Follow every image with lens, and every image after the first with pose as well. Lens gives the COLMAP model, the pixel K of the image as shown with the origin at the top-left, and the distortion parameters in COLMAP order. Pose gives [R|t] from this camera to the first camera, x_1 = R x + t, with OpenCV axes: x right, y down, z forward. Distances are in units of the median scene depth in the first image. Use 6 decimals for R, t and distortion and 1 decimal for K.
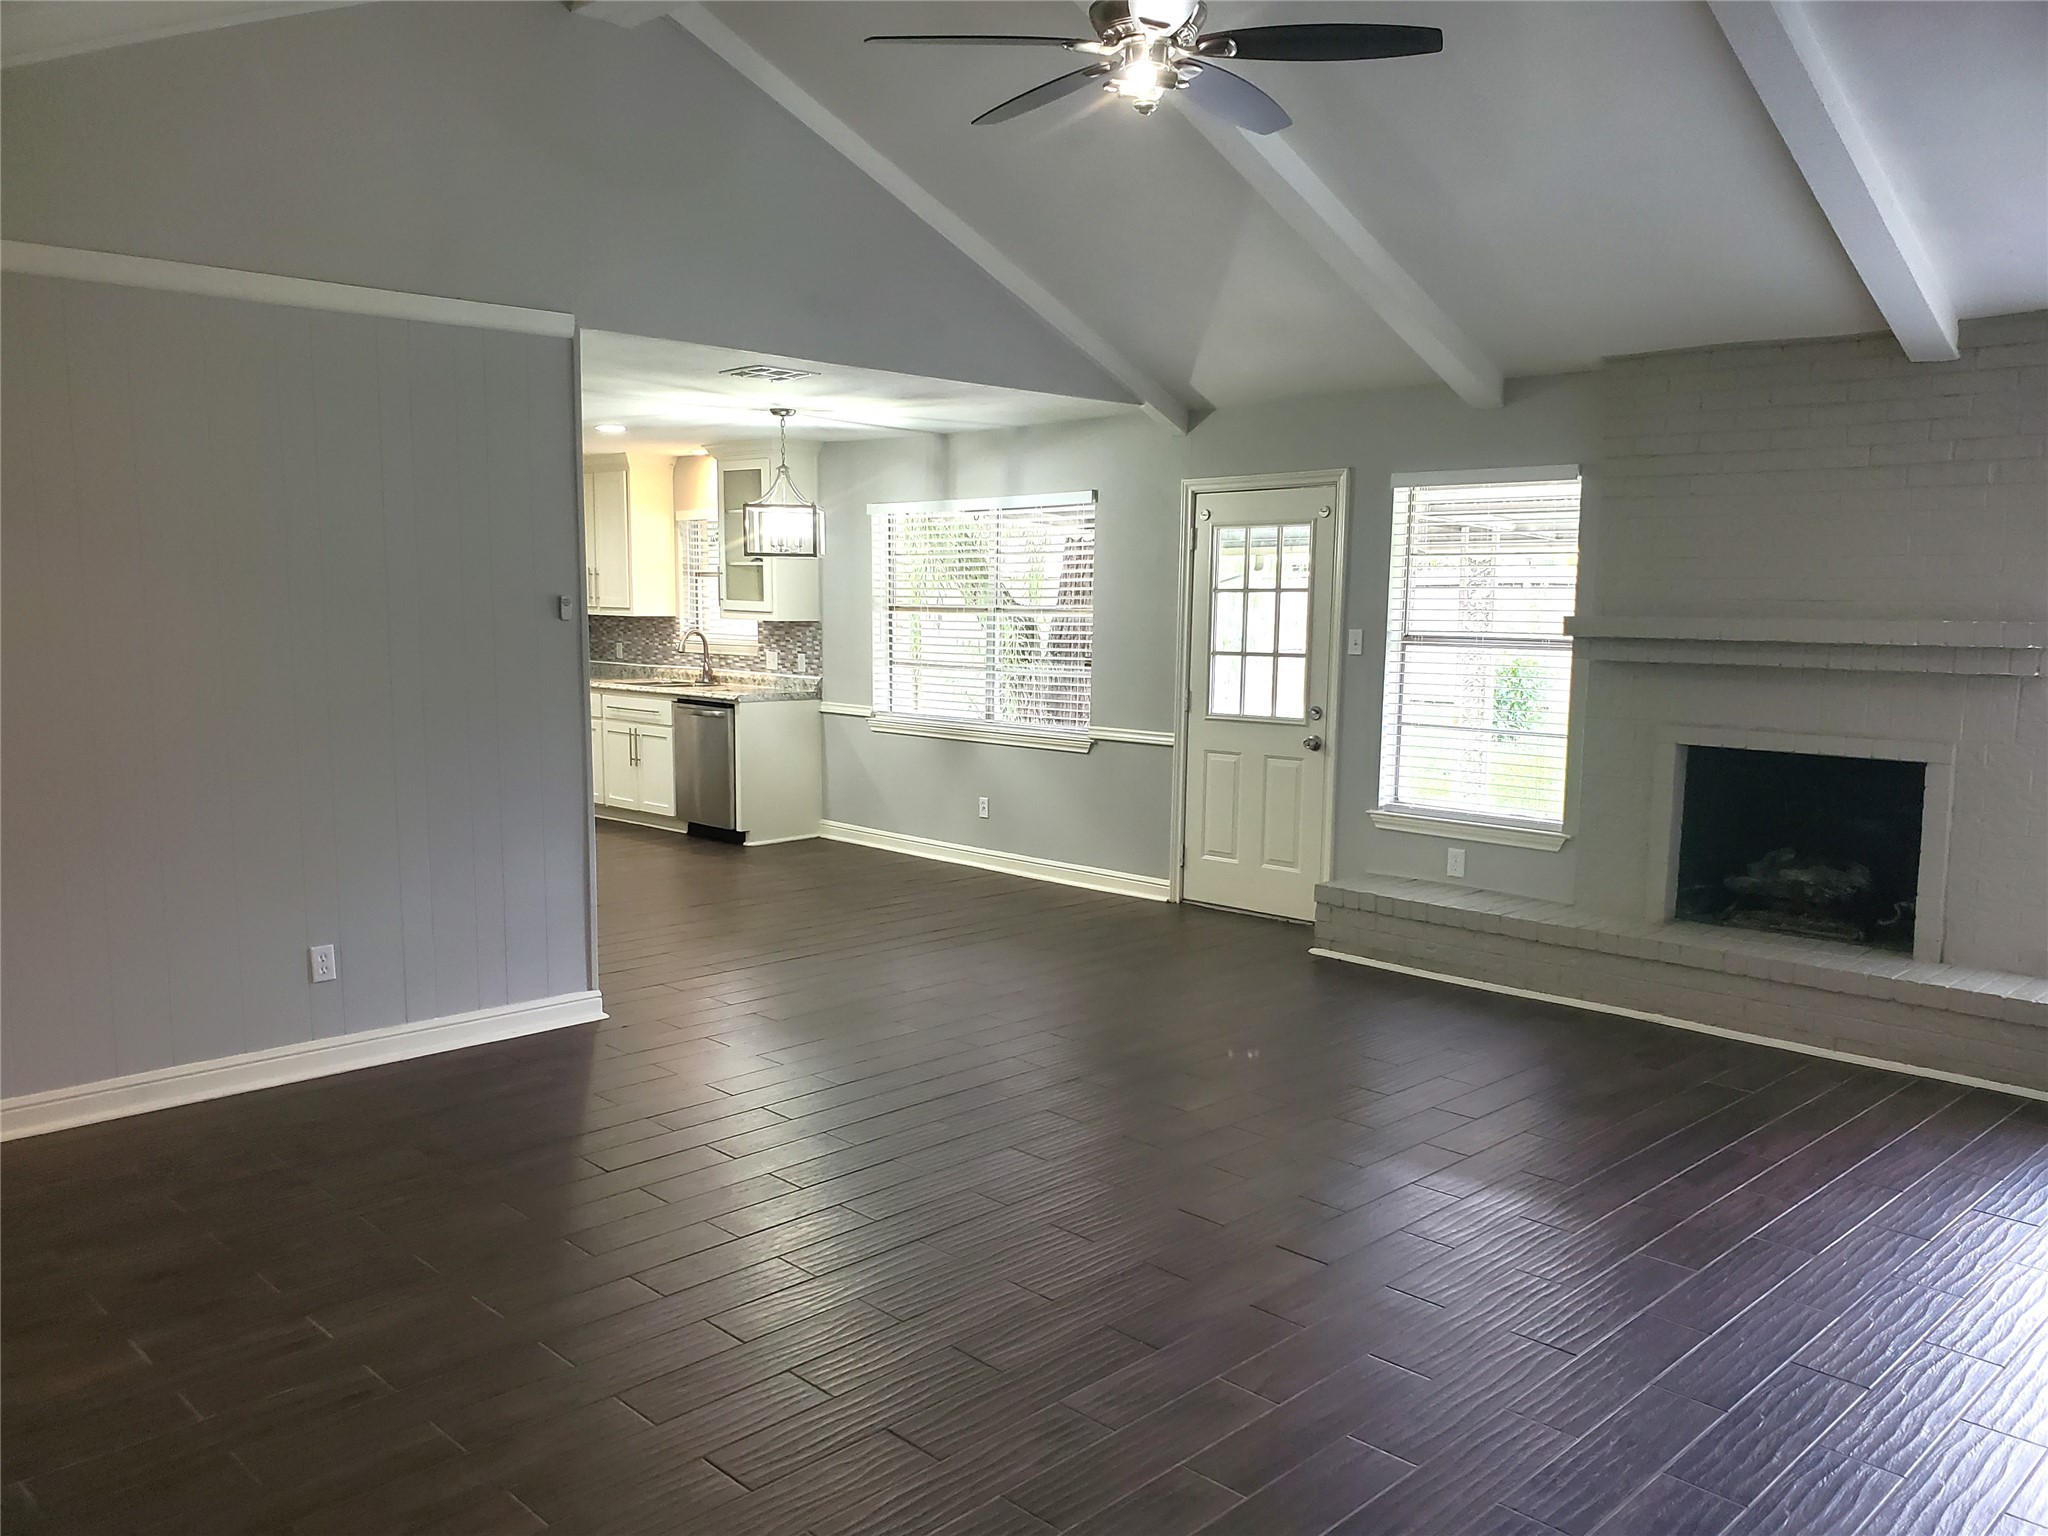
lens RADIAL K [[1603.0, 0, 1074.2], [0, 1603.0, 827.9], [0, 0, 1]] dist [0.021715, -0.009242]
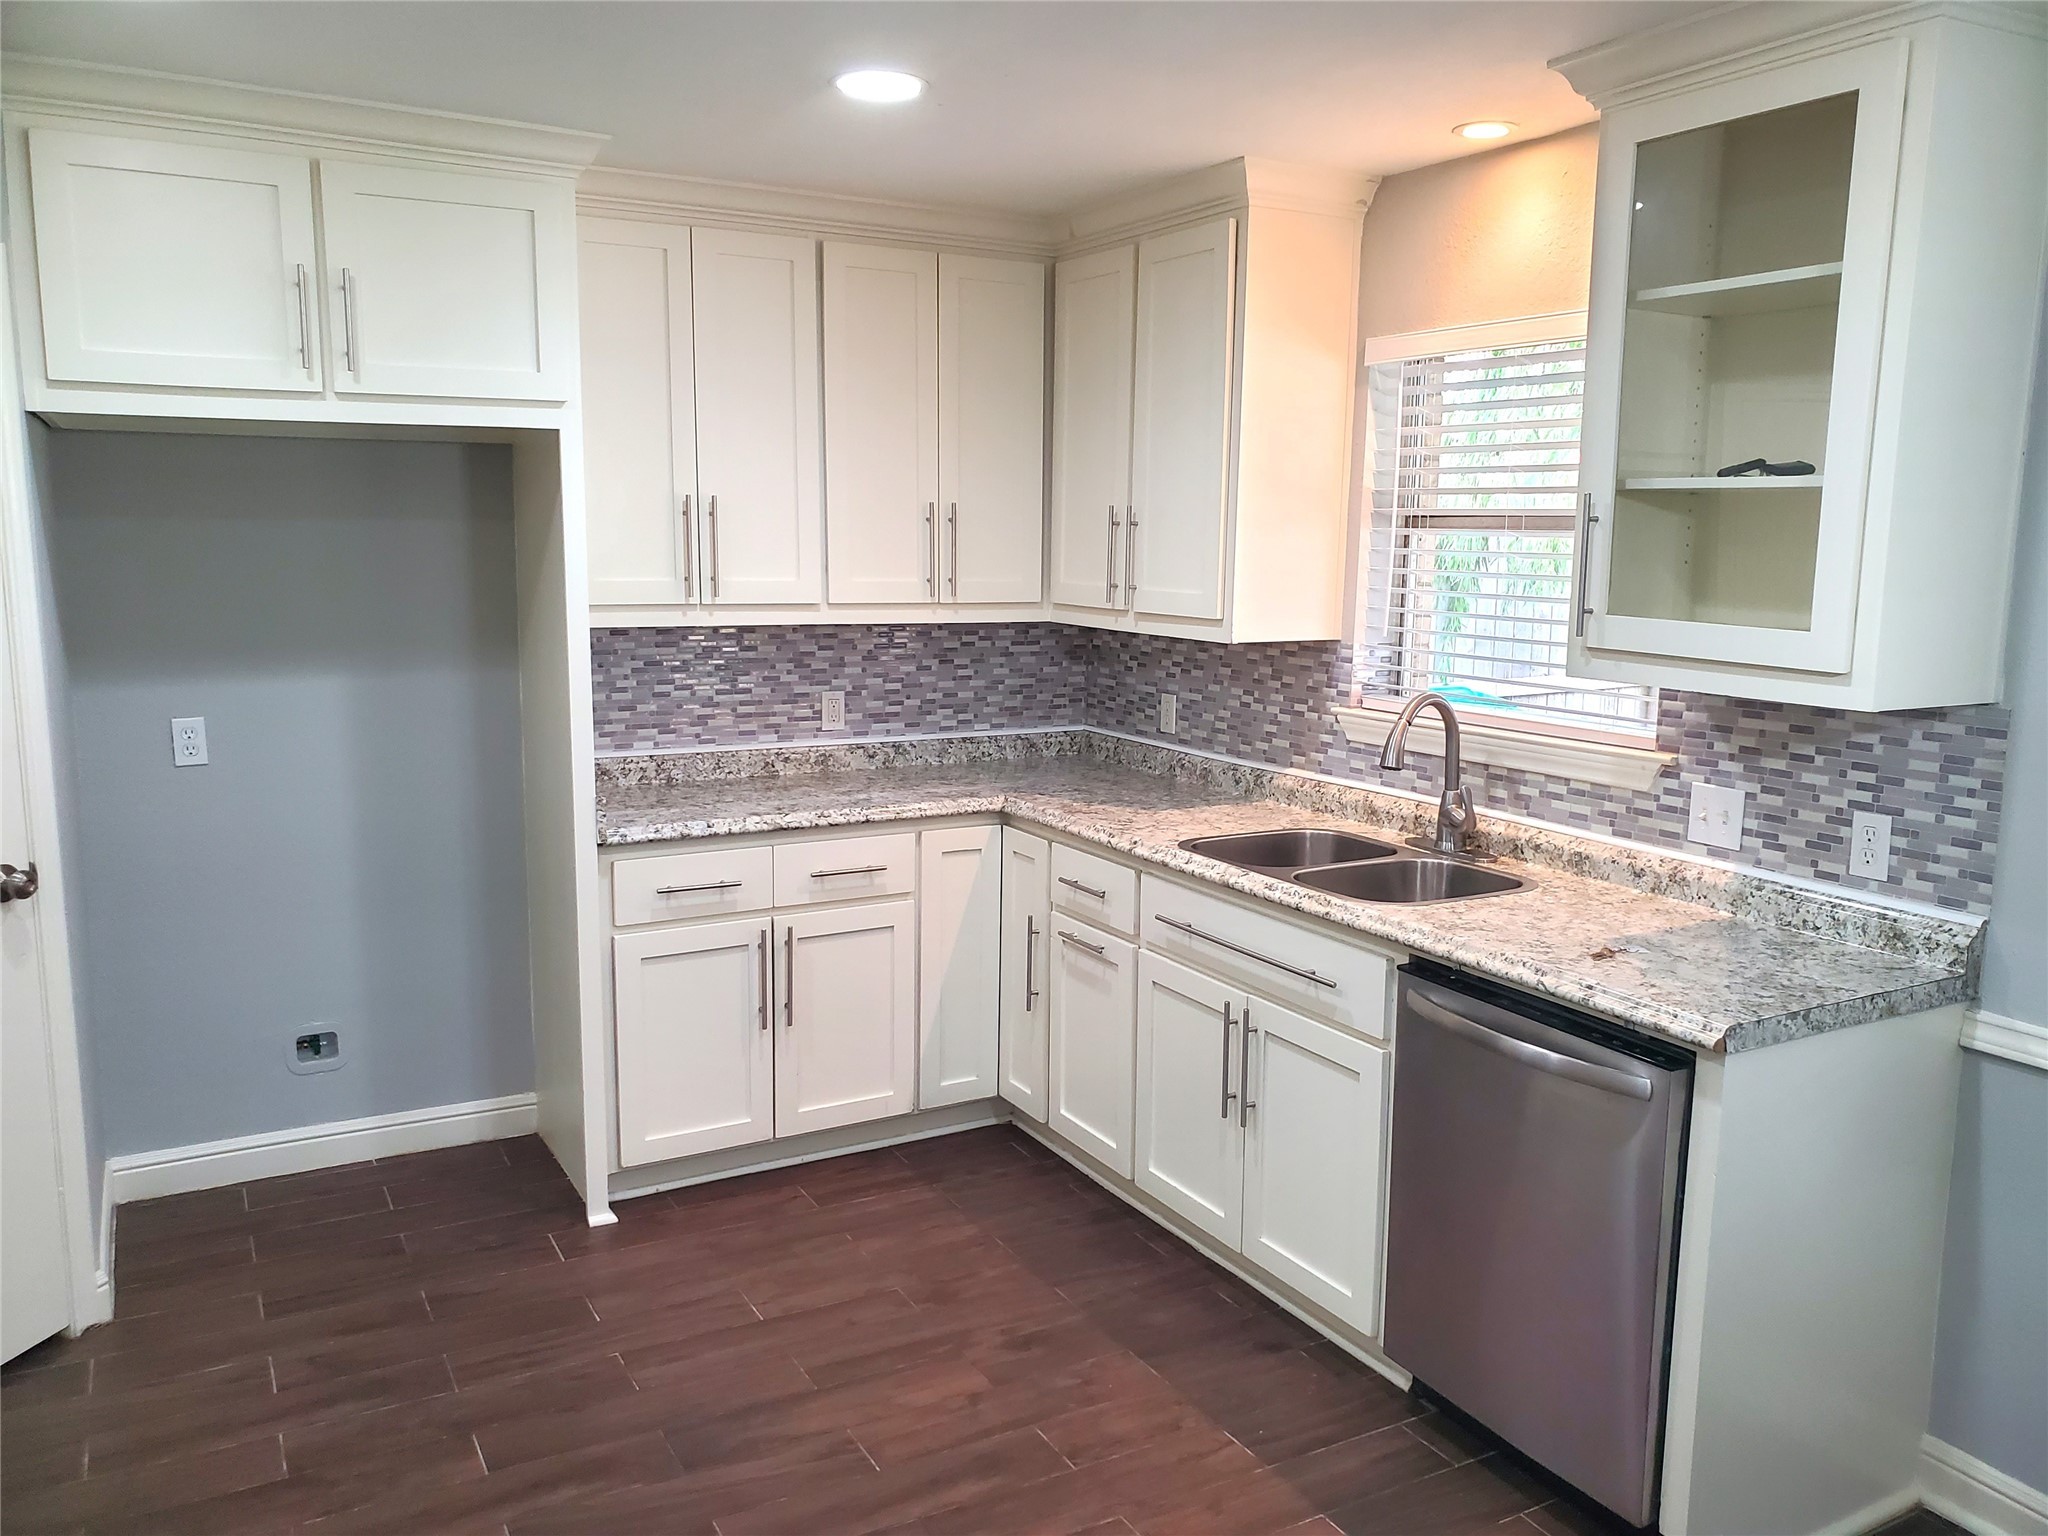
lens RADIAL K [[1603.0, 0, 1054.5], [0, 1603.0, 762.4], [0, 0, 1]] dist [0.021715, -0.009242]
pose [[0.960067, 0.042247, -0.276560, -0.223826], [-0.042958, 0.999071, 0.003489, -0.109939], [0.276451, 0.008531, 0.960990, 0.683891]]
